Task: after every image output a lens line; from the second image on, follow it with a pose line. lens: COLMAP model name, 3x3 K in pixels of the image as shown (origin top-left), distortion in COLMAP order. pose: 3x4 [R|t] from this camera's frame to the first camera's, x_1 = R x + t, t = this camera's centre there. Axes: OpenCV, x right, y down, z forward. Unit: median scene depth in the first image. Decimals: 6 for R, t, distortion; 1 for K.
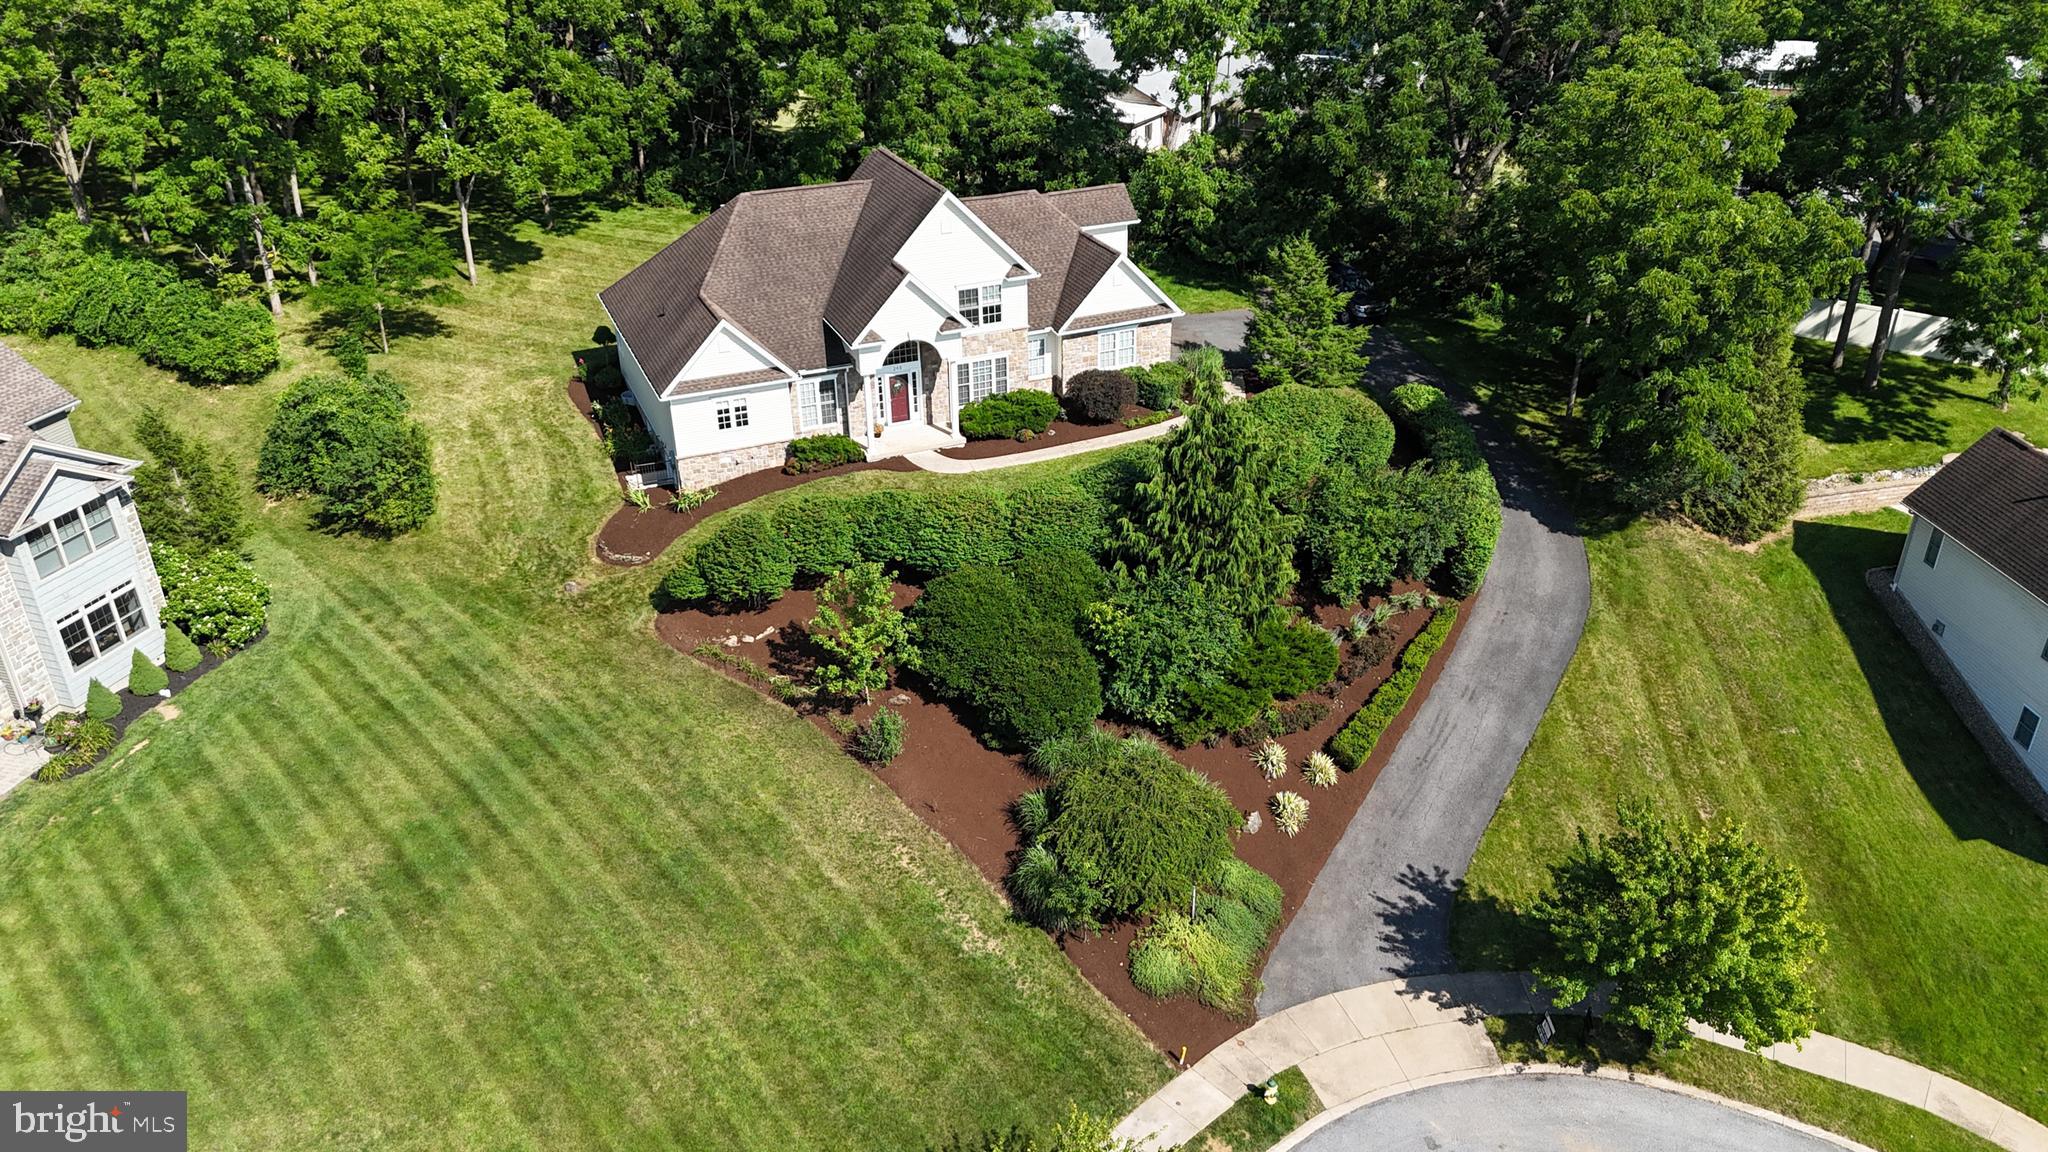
lens RADIAL K [[1503.6, 0, 1026.0], [0, 1503.6, 573.5], [0, 0, 1]] dist [0.083422, -0.087955]
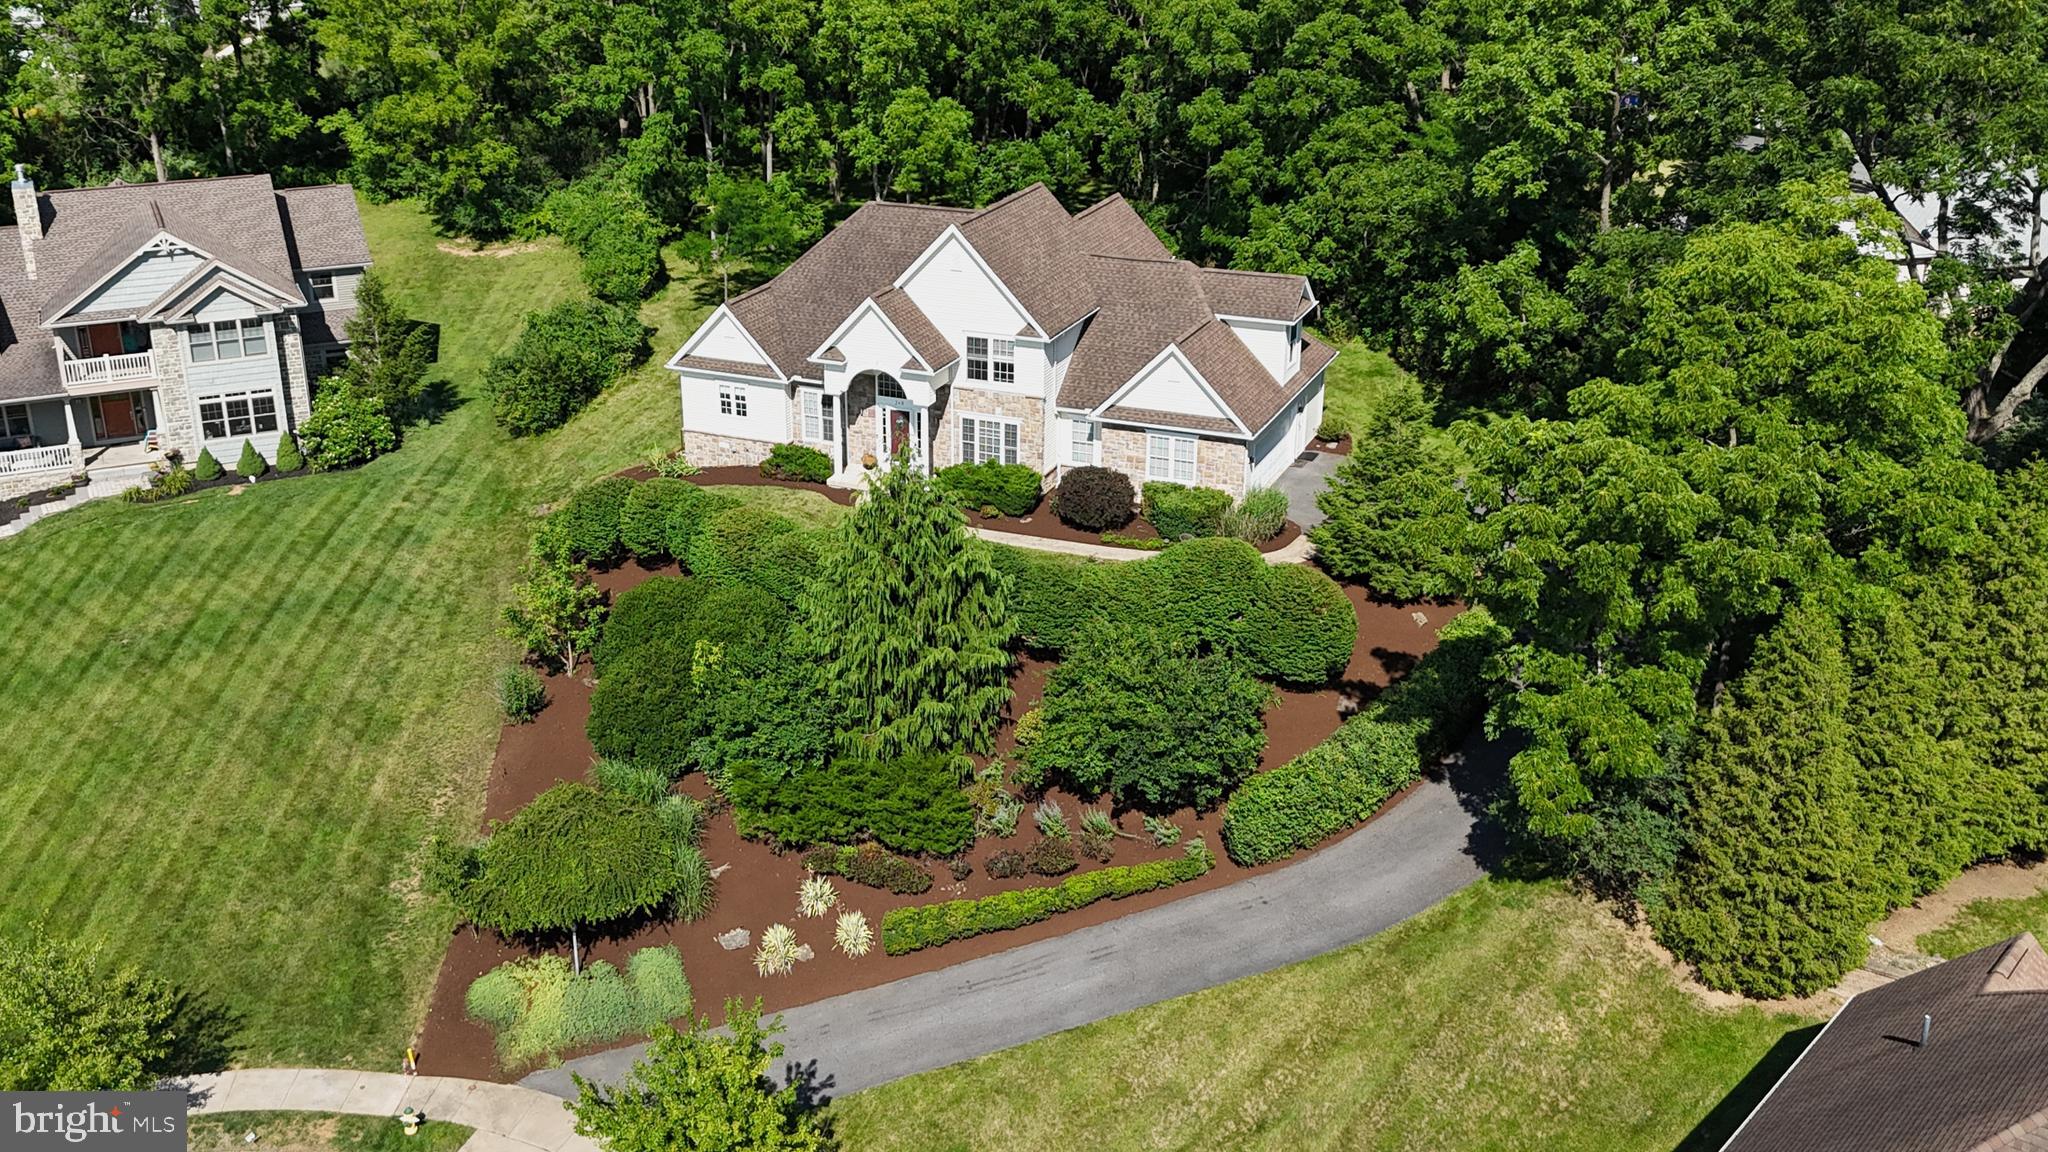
lens RADIAL K [[1946.8, 0, 901.0], [0, 1946.8, 541.7], [0, 0, 1]] dist [0.108728, 0.000000]
pose [[0.655963, 0.277615, -0.701885, 0.802590], [-0.353068, 0.934753, 0.039751, -0.108530], [0.667124, 0.221738, 0.711180, 0.180182]]
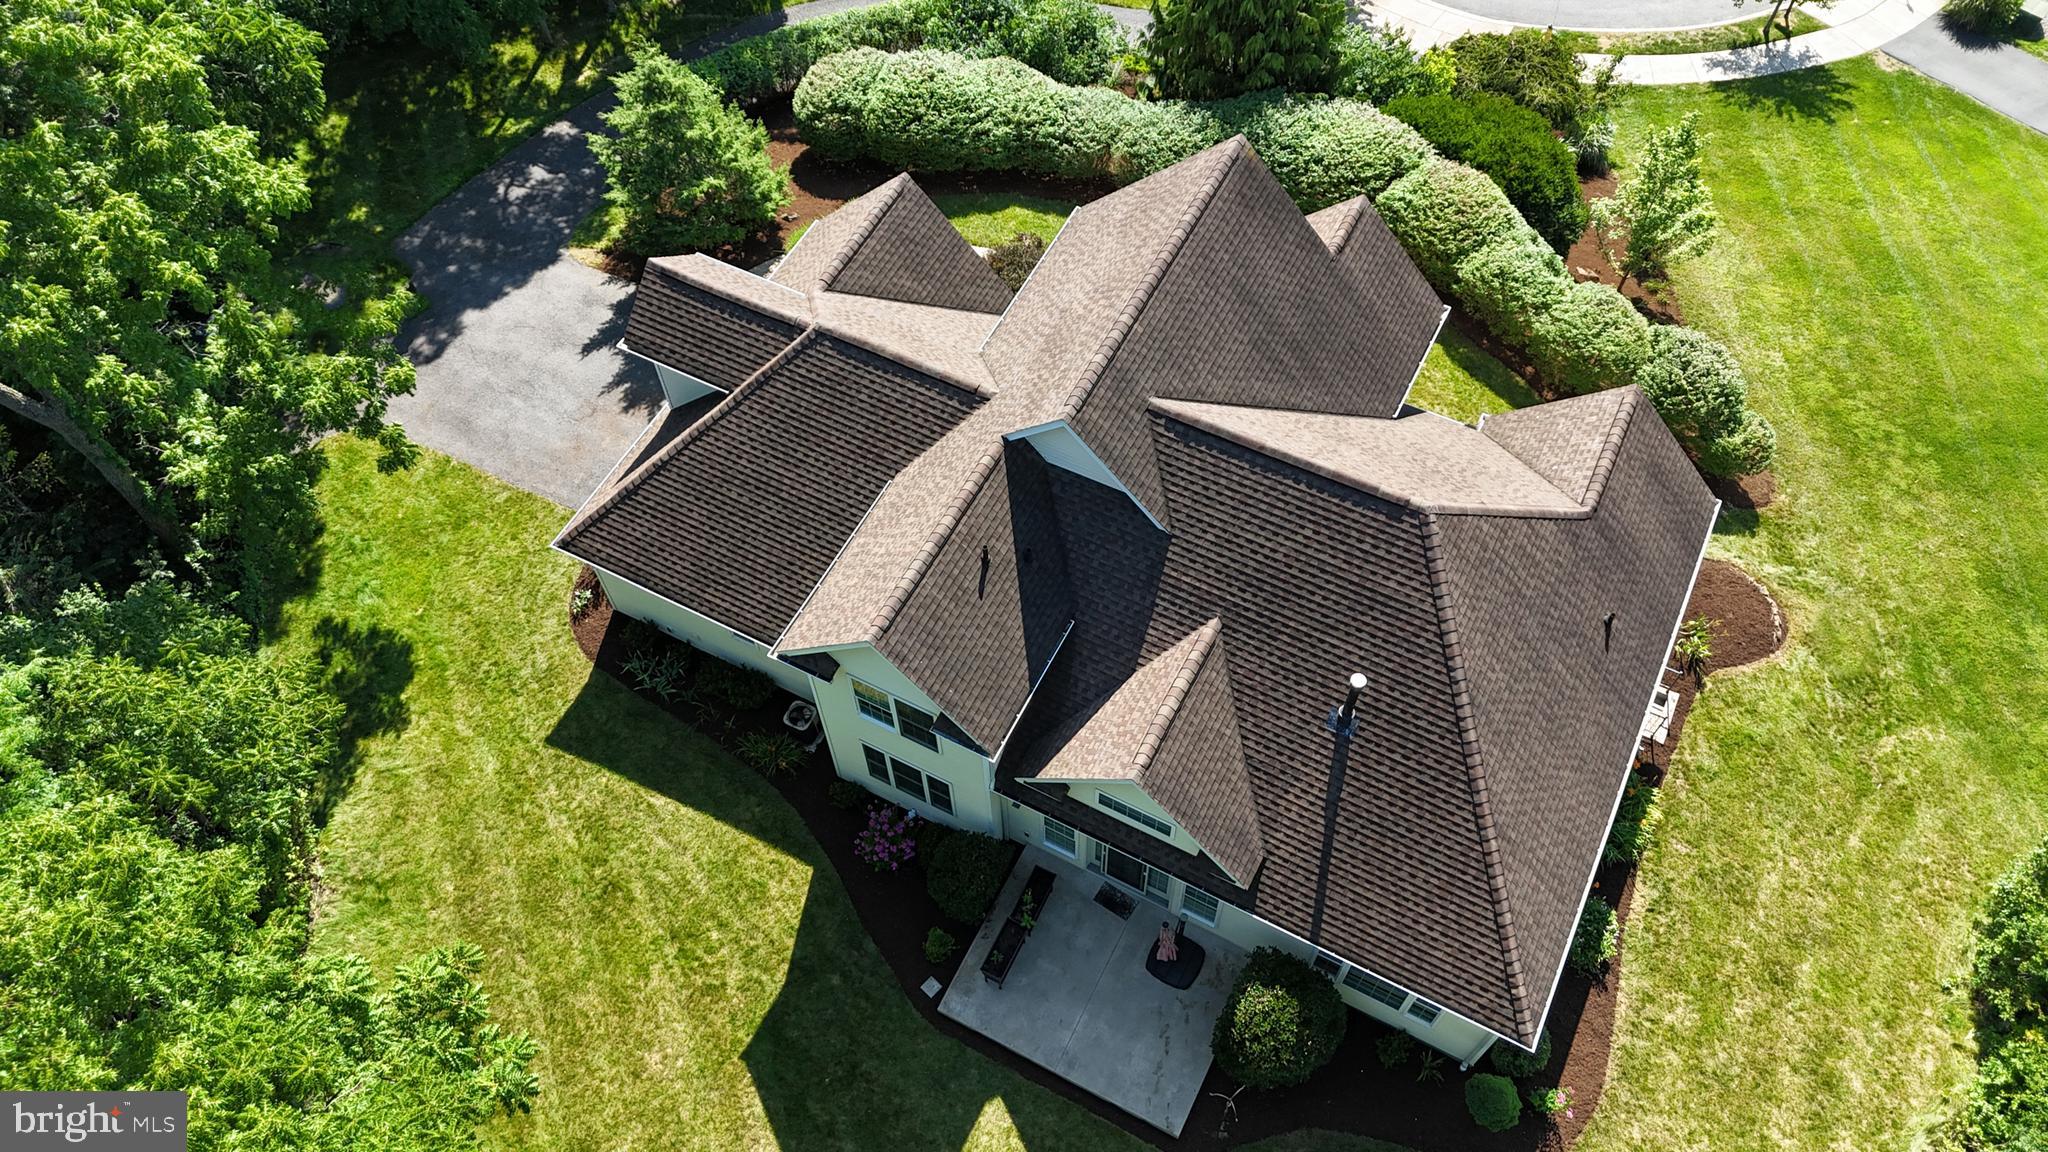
lens RADIAL K [[1503.6, 0, 1044.2], [0, 1503.6, 564.6], [0, 0, 1]] dist [0.083422, -0.087955]
pose [[-0.635405, -0.640076, 0.431930, -0.336678], [0.392056, 0.214483, 0.894589, -0.722802], [-0.665246, 0.737767, 0.114663, 1.086084]]
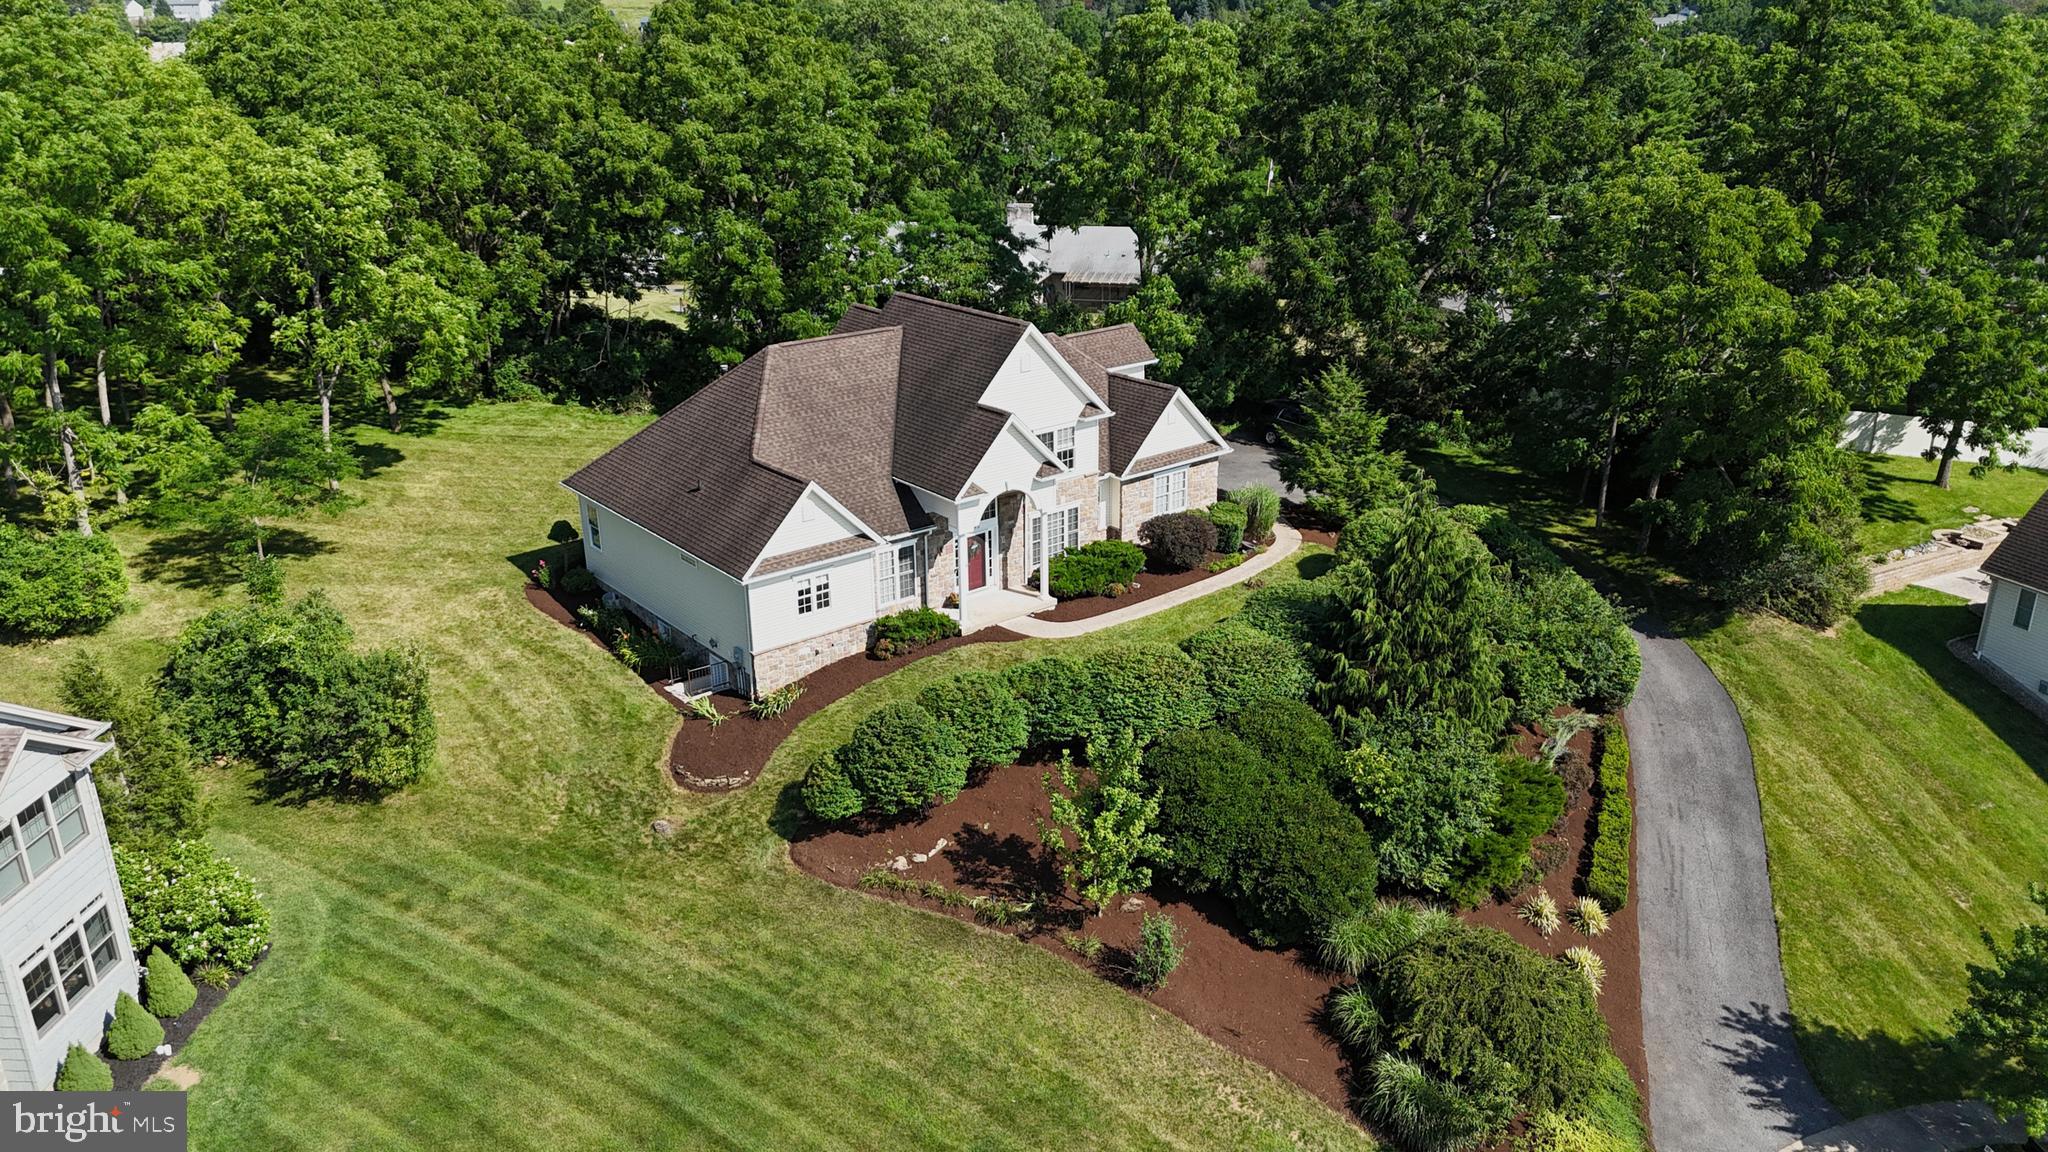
lens RADIAL K [[1503.6, 0, 1024.9], [0, 1503.6, 573.0], [0, 0, 1]] dist [0.083422, -0.087955]
pose [[0.962599, -0.092894, 0.254505, -0.291379], [0.127686, 0.984064, -0.123755, 0.000610], [-0.238953, 0.151623, 0.959120, 0.173343]]
